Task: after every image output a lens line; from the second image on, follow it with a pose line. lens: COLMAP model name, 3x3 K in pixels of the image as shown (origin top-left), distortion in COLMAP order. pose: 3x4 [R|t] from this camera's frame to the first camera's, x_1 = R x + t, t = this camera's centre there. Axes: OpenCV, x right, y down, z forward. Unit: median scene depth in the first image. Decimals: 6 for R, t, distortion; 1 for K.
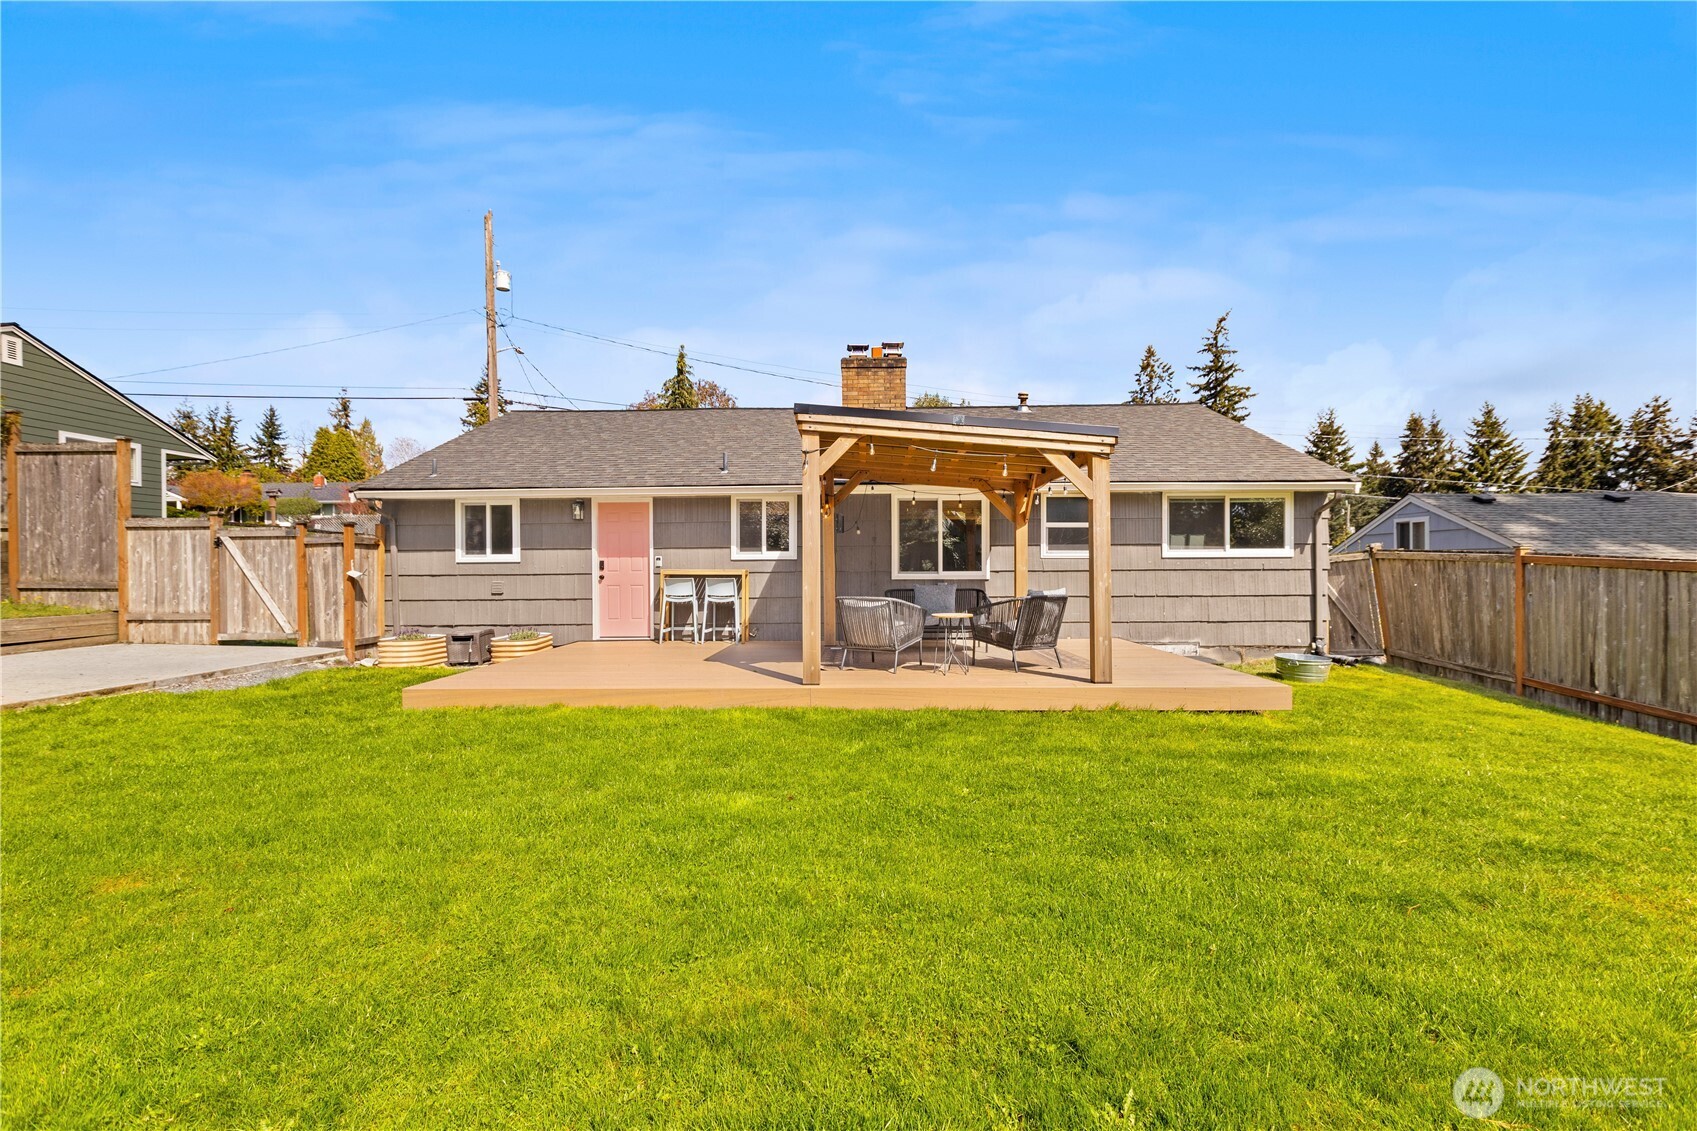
lens RADIAL K [[767.1, 0, 848.0], [0, 767.1, 569.6], [0, 0, 1]] dist [-0.001024, 0.002988]
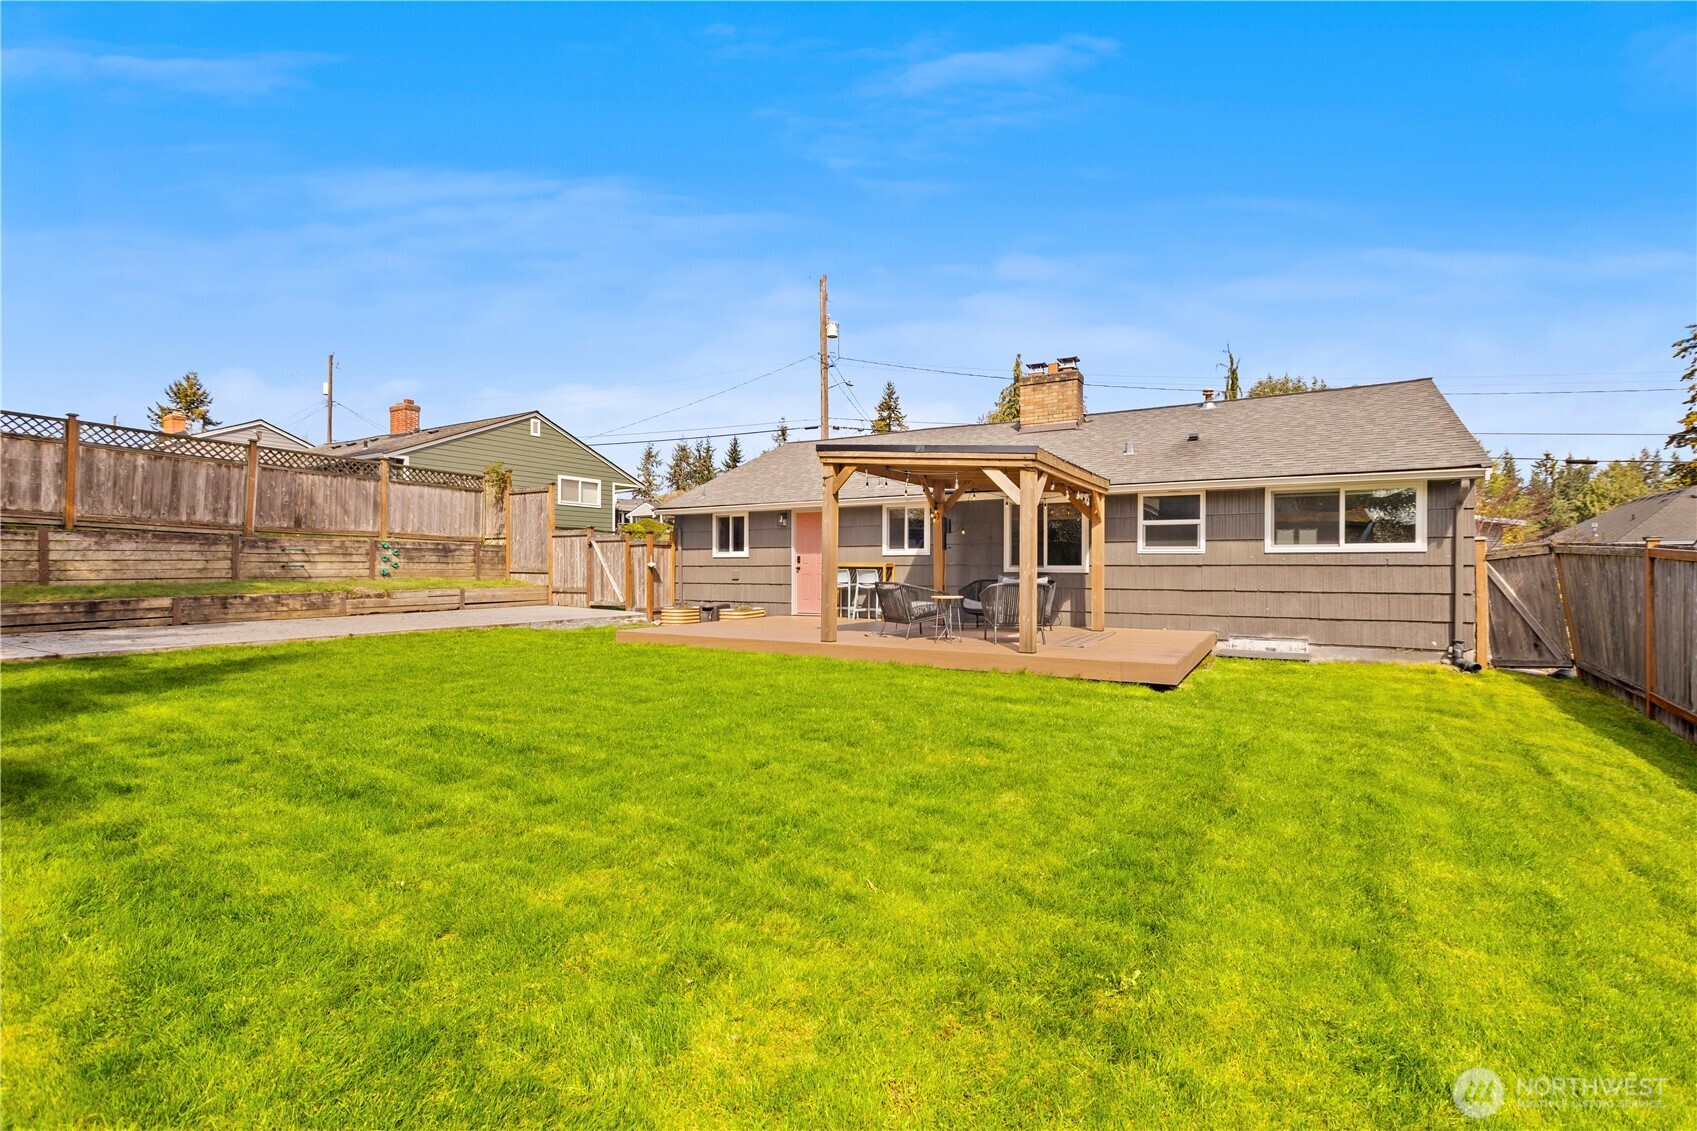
lens RADIAL K [[767.1, 0, 854.5], [0, 767.1, 565.6], [0, 0, 1]] dist [-0.001024, 0.002988]
pose [[0.874842, 0.006060, -0.484371, 0.426160], [-0.007971, 0.999966, -0.001884, 0.006989], [0.484343, 0.005509, 0.874861, -0.133352]]
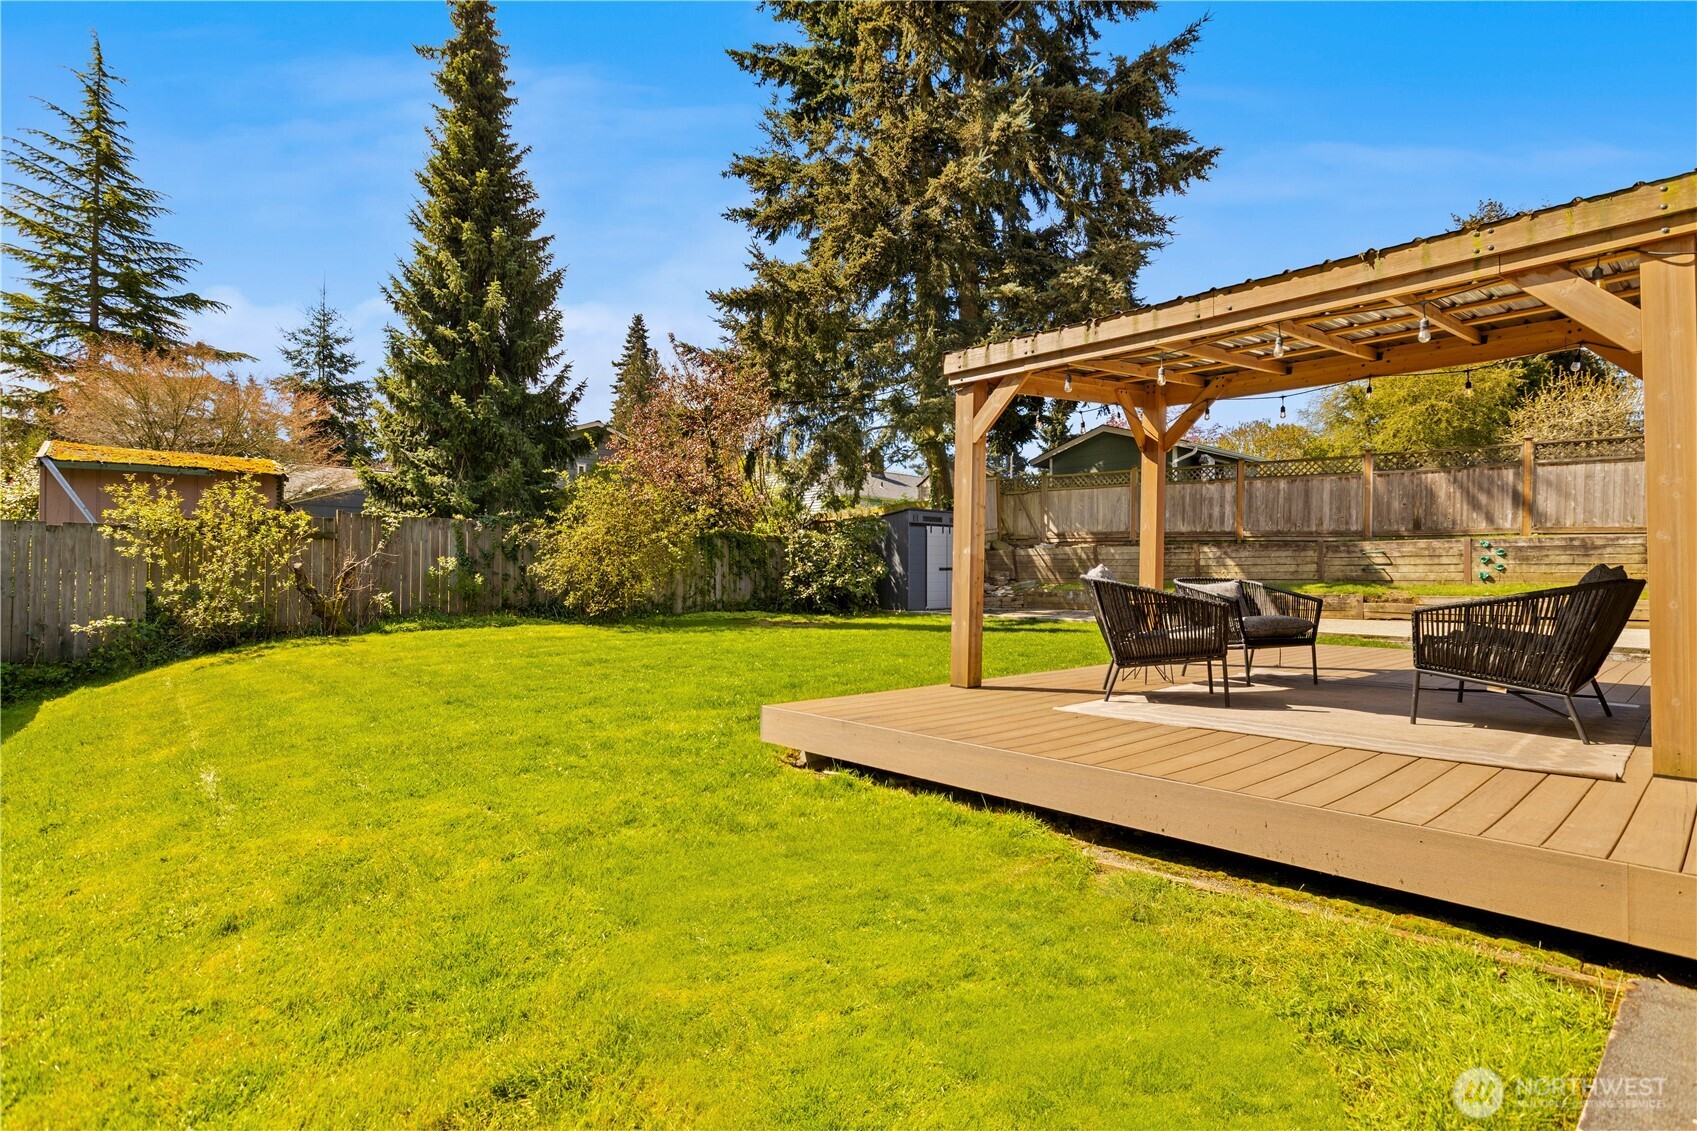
lens RADIAL K [[848.9, 0, 834.0], [0, 848.9, 566.1], [0, 0, 1]] dist [-0.004701, -0.002472]
pose [[-0.715898, -0.007496, -0.698165, 0.635099], [-0.004647, 0.999971, -0.005971, 0.020652], [0.698190, -0.001031, -0.715912, 0.939670]]
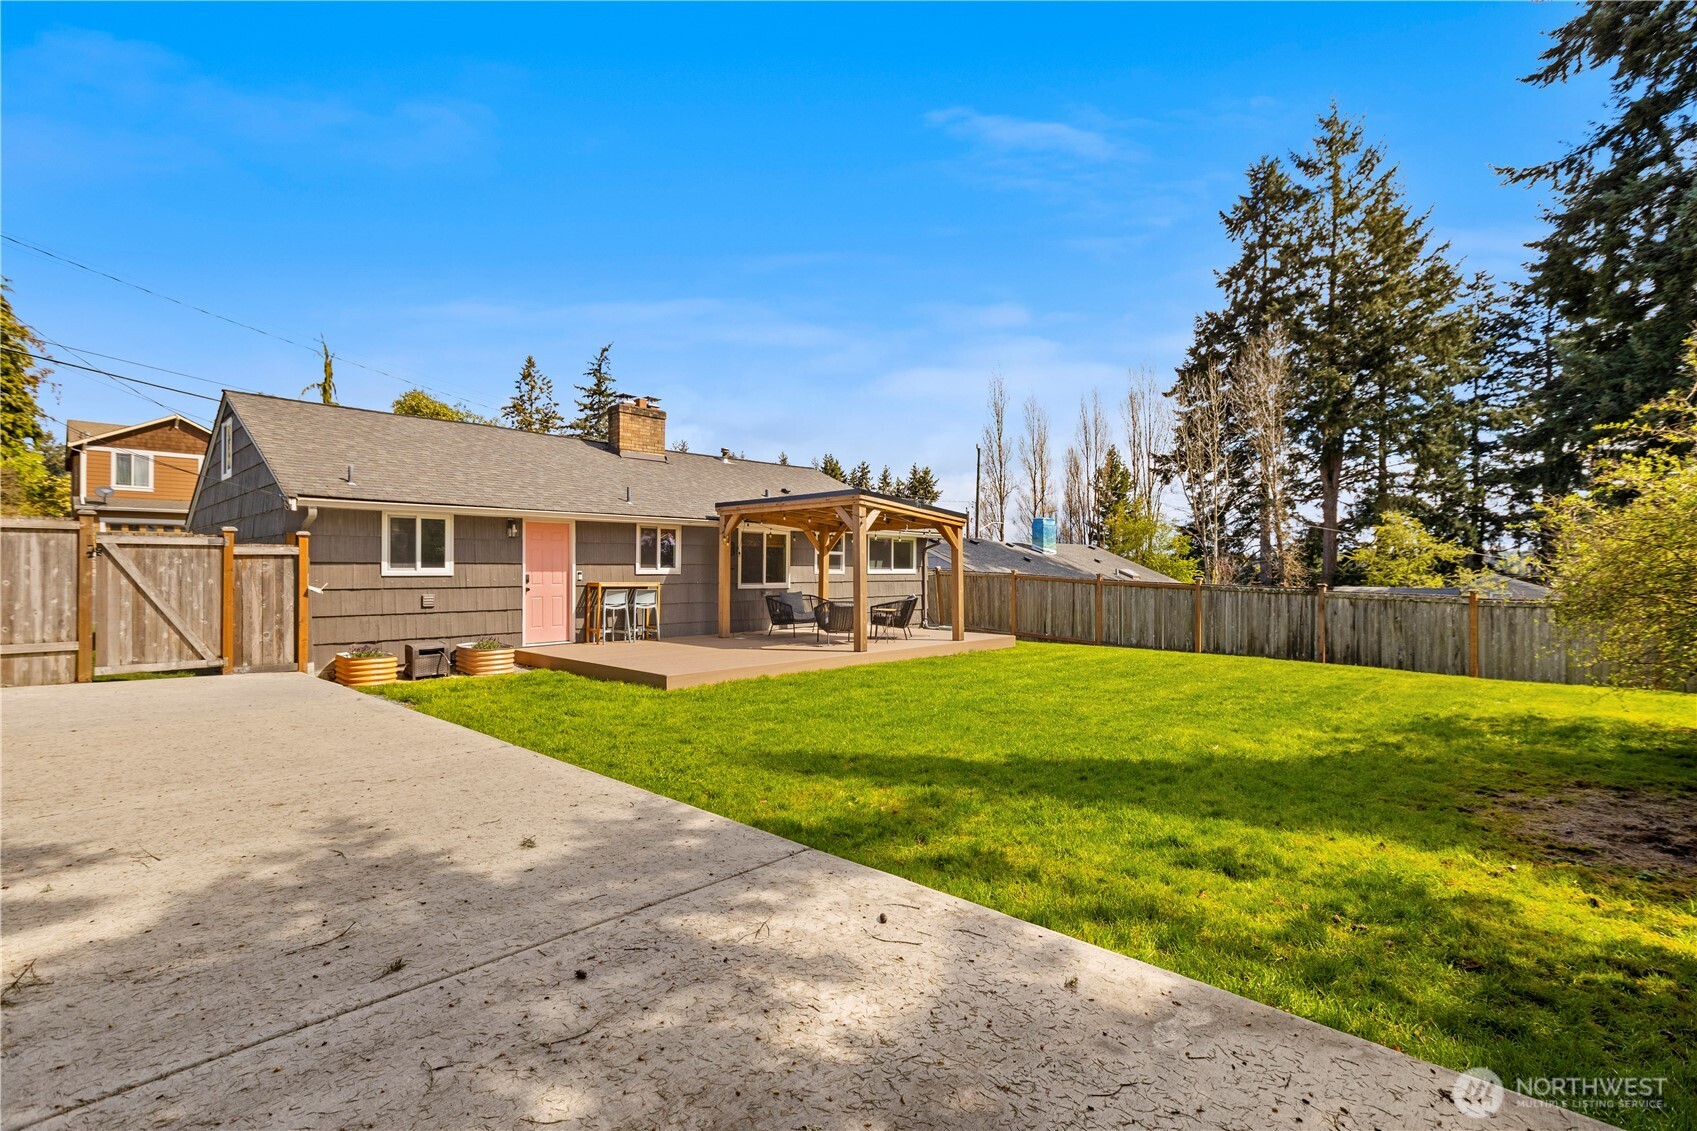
lens RADIAL K [[767.1, 0, 843.7], [0, 767.1, 564.9], [0, 0, 1]] dist [-0.001024, 0.002988]
pose [[0.680120, 0.012562, 0.732993, -0.839613], [-0.005301, 0.999911, -0.012218, -0.014715], [-0.733082, 0.004424, 0.680126, -0.089506]]
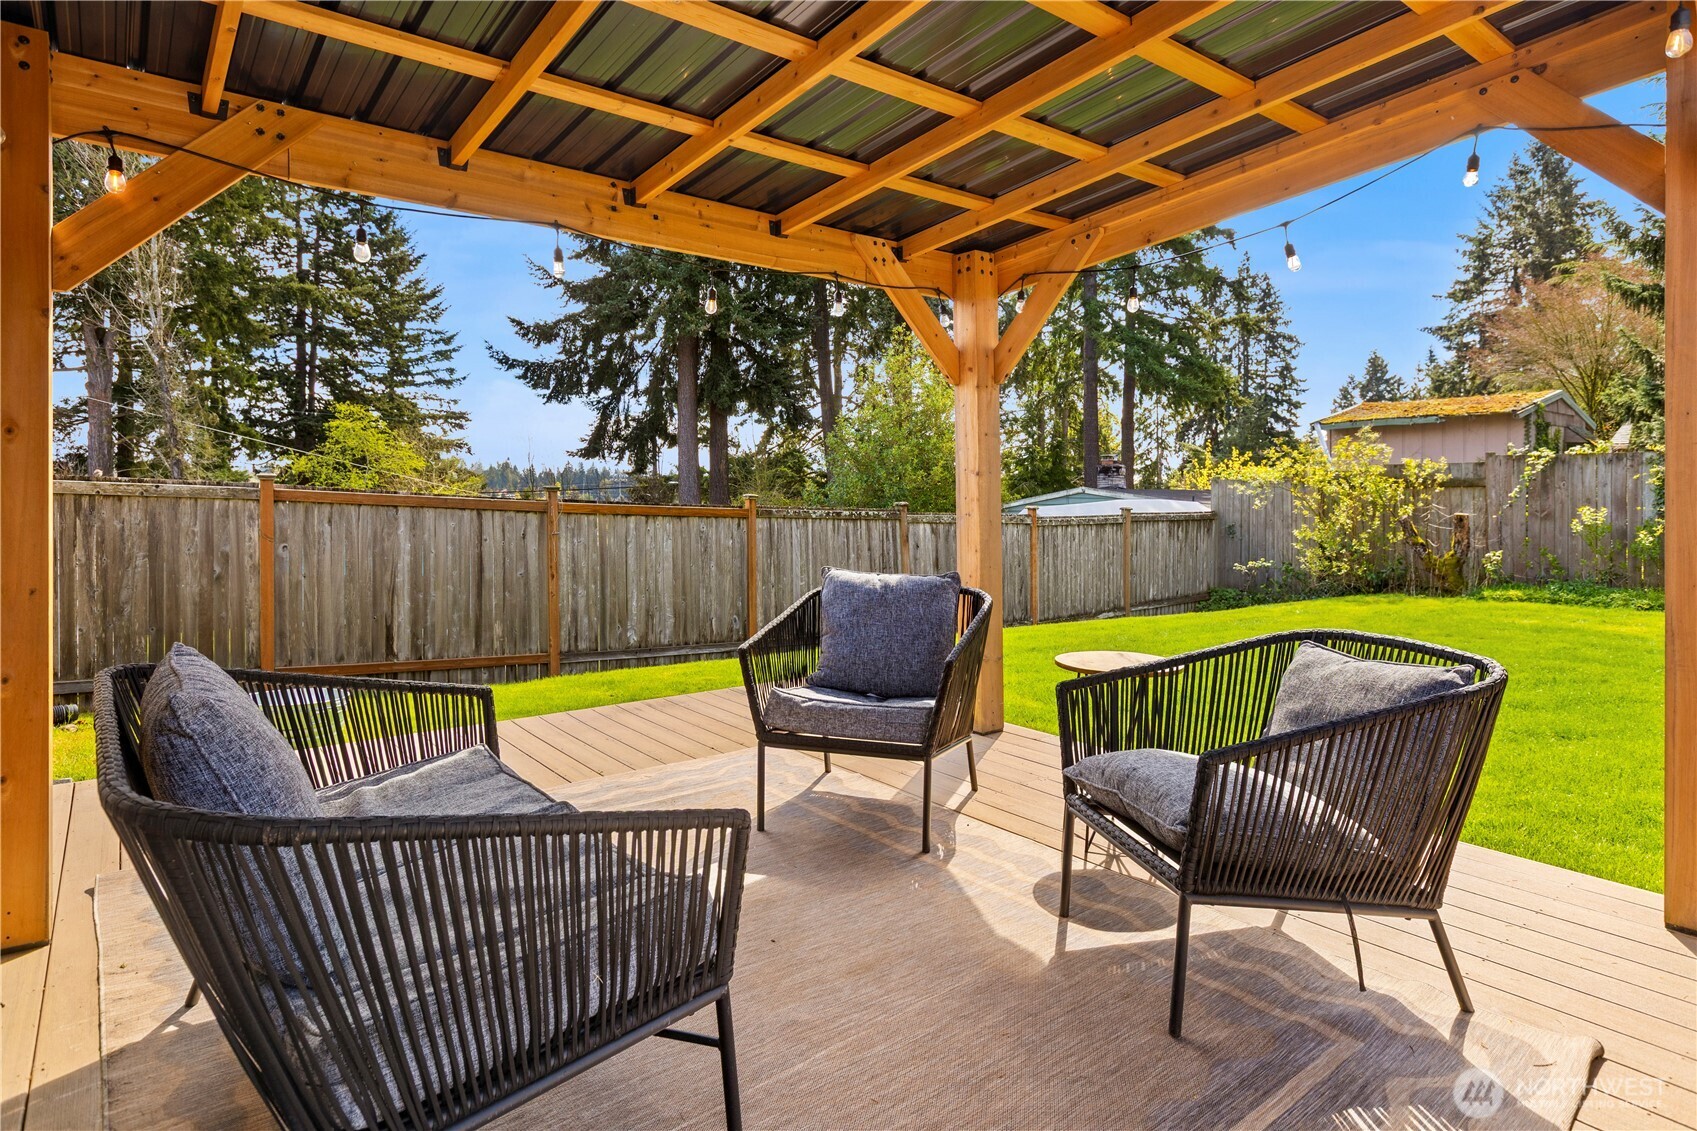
lens RADIAL K [[945.9, 0, 847.7], [0, 945.9, 510.3], [0, 0, 1]] dist [0.006954, 0.000584]
pose [[-0.625477, -0.008455, 0.780197, -0.073983], [0.003638, 0.999899, 0.013753, -0.007942], [-0.780235, 0.011440, -0.625382, 0.924210]]
